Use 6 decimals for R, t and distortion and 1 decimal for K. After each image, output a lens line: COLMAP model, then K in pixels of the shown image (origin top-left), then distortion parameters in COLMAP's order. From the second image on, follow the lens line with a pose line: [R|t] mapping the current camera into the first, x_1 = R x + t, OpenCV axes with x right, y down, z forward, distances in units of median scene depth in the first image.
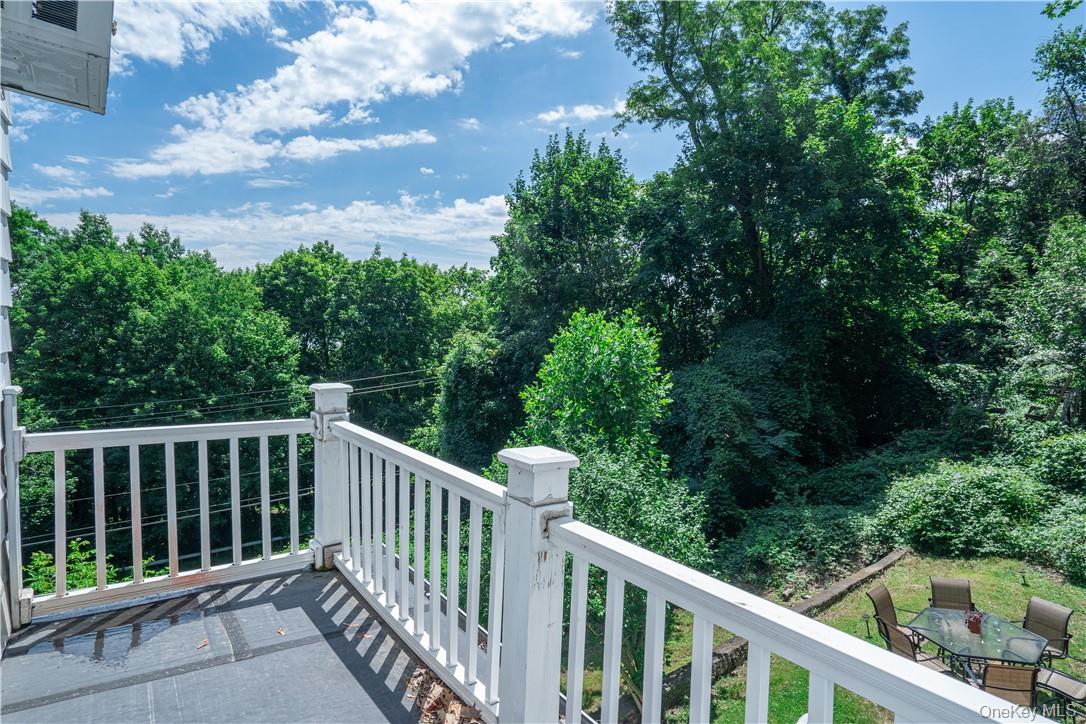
lens RADIAL K [[597.7, 0, 543.0], [0, 597.7, 362.0], [0, 0, 1]] dist [-0.051363, 0.035242]
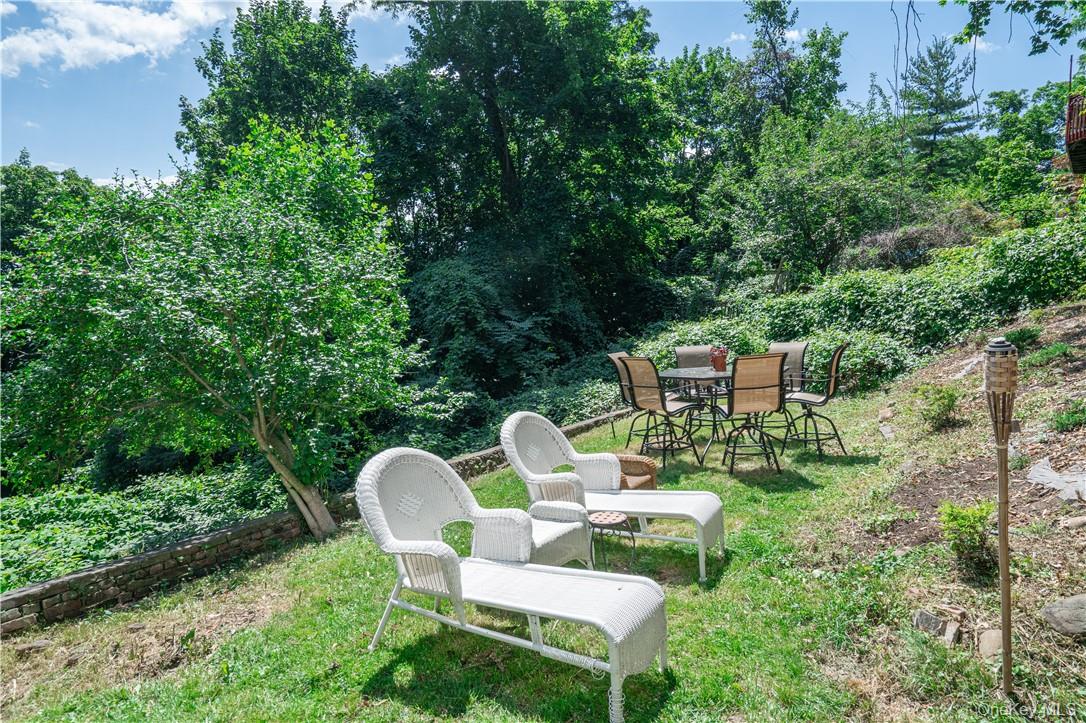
lens RADIAL K [[617.5, 0, 543.0], [0, 617.5, 361.5], [0, 0, 1]] dist [-0.017893, 0.028220]
pose [[0.929287, -0.038355, 0.367362, 0.053161], [0.030735, 0.999174, 0.026574, 0.123561], [-0.368077, -0.013404, 0.929699, 0.082853]]
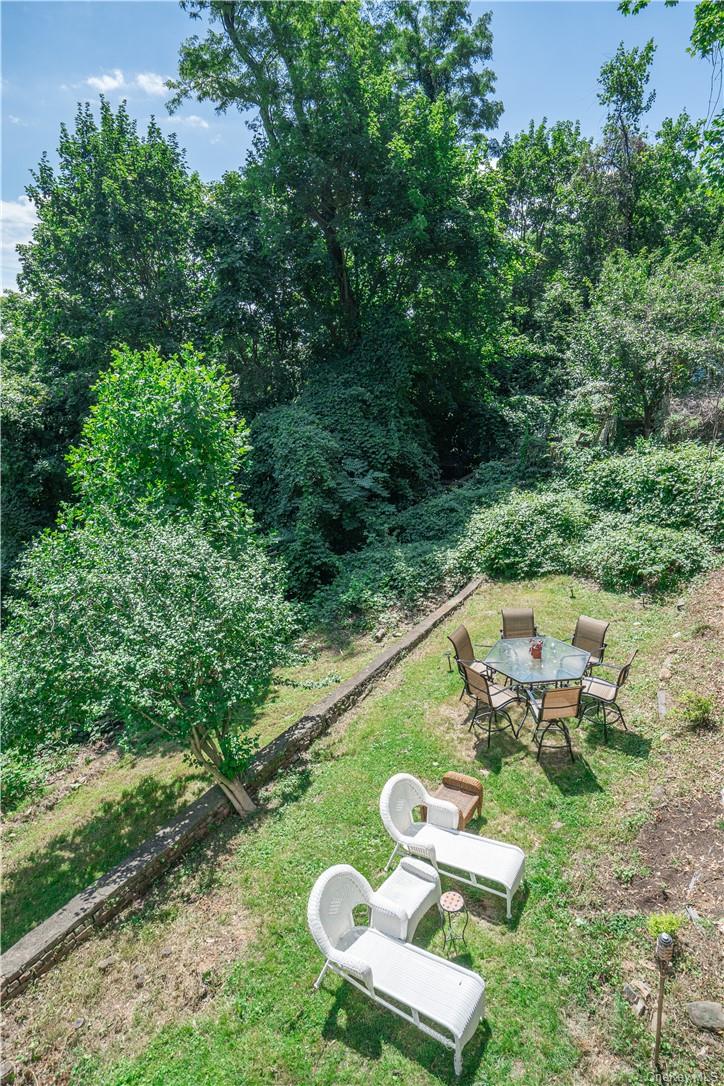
lens RADIAL K [[600.9, 0, 370.0], [0, 600.9, 557.4], [0, 0, 1]] dist [-0.041009, 0.030647]
pose [[0.931299, -0.124052, 0.342481, 0.031230], [0.033303, 0.965282, 0.259079, -0.004167], [-0.362730, -0.229875, 0.903097, 0.051775]]
